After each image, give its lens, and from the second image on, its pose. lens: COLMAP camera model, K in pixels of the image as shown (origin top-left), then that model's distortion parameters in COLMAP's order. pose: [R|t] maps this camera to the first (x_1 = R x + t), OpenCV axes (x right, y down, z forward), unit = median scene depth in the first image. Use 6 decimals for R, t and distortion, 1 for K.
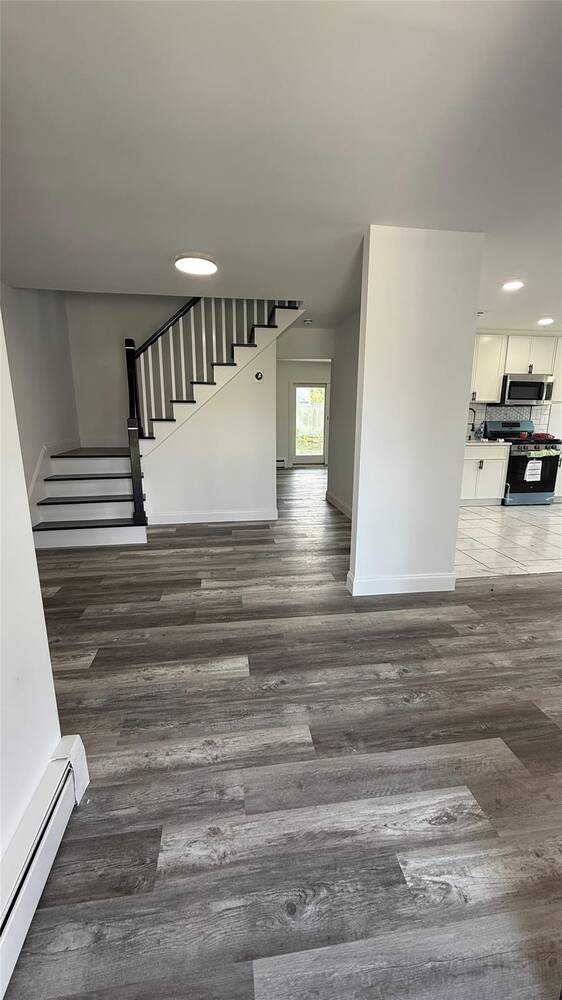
lens RADIAL K [[393.1, 0, 281.0], [0, 393.1, 500.0], [0, 0, 1]] dist [-0.002005, -0.000086]
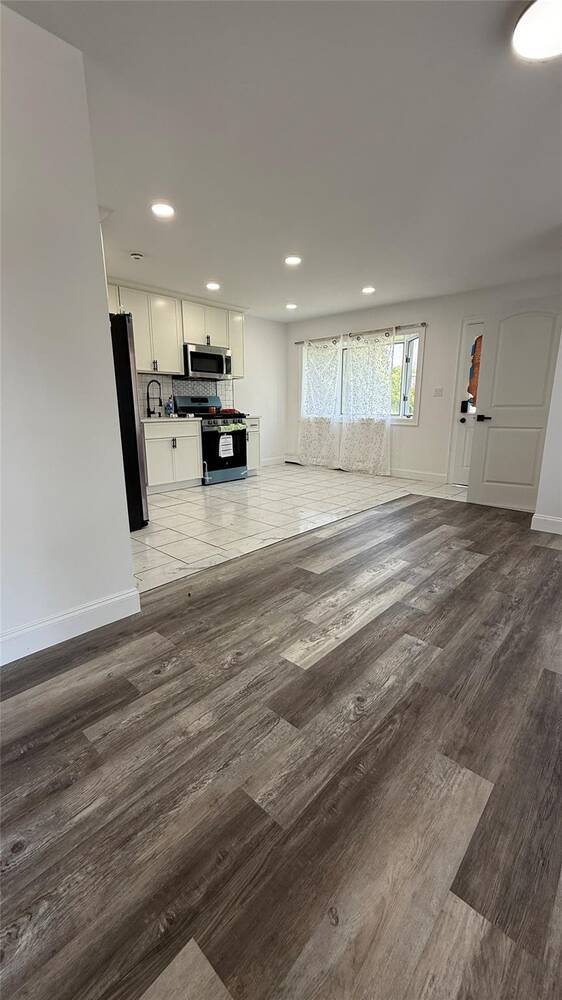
lens RADIAL K [[399.4, 0, 283.8], [0, 399.4, 498.5], [0, 0, 1]] dist [-0.000620, -0.000129]
pose [[0.767423, -0.145897, 0.624320, 0.115844], [0.135824, 0.988658, 0.064082, 0.009934], [-0.626588, 0.035620, 0.778536, 0.143951]]
